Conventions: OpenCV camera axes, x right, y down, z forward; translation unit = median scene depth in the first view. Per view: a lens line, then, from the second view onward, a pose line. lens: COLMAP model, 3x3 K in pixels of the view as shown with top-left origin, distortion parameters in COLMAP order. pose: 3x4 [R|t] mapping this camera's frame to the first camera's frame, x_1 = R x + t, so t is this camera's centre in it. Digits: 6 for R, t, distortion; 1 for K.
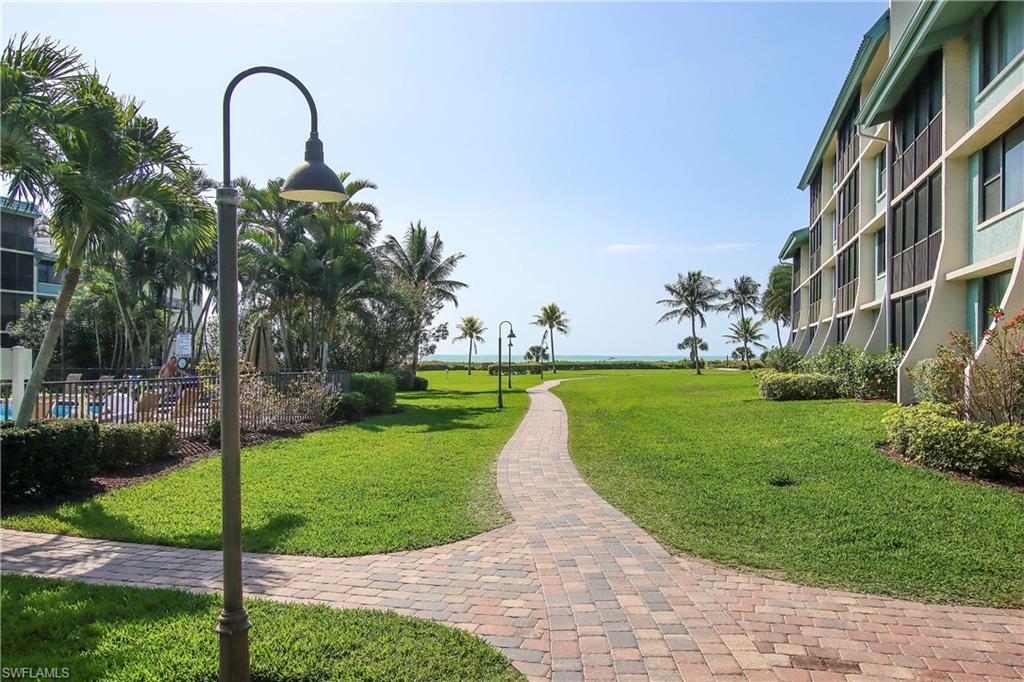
lens RADIAL K [[697.9, 0, 514.5], [0, 697.9, 345.1], [0, 0, 1]] dist [0.024640, 0.001994]
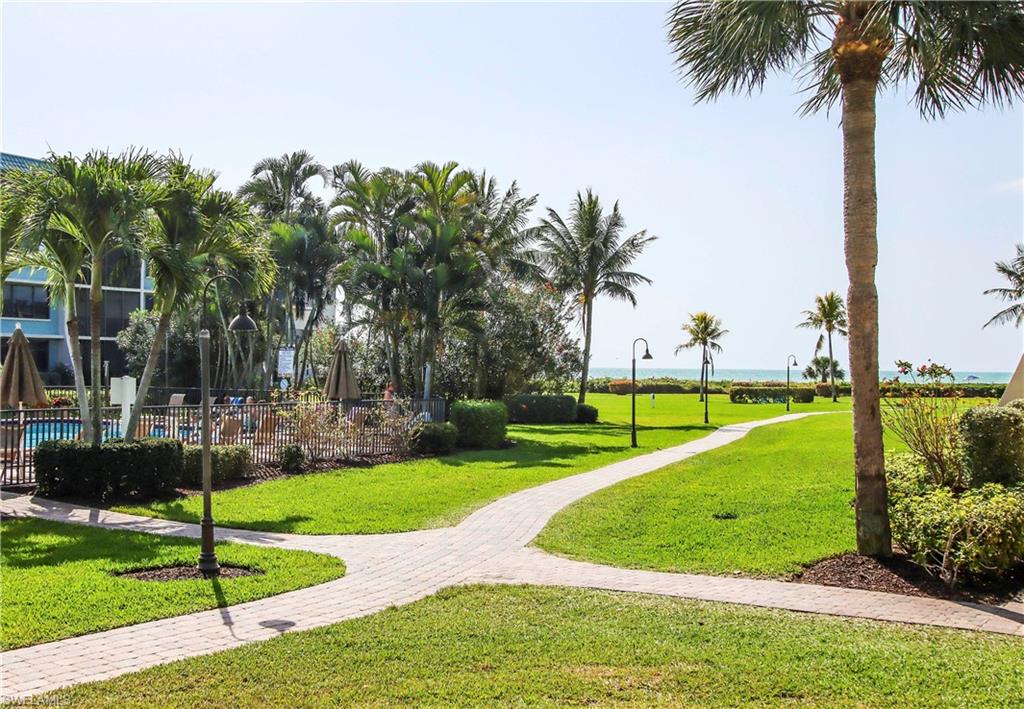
lens RADIAL K [[1195.9, 0, 467.0], [0, 1195.9, 339.4], [0, 0, 1]] dist [0.011928, 0.000000]
pose [[0.945024, 0.000741, -0.327000, 0.243443], [-0.002500, 0.999985, -0.004960, -0.025272], [0.326991, 0.005505, 0.945011, -0.349750]]
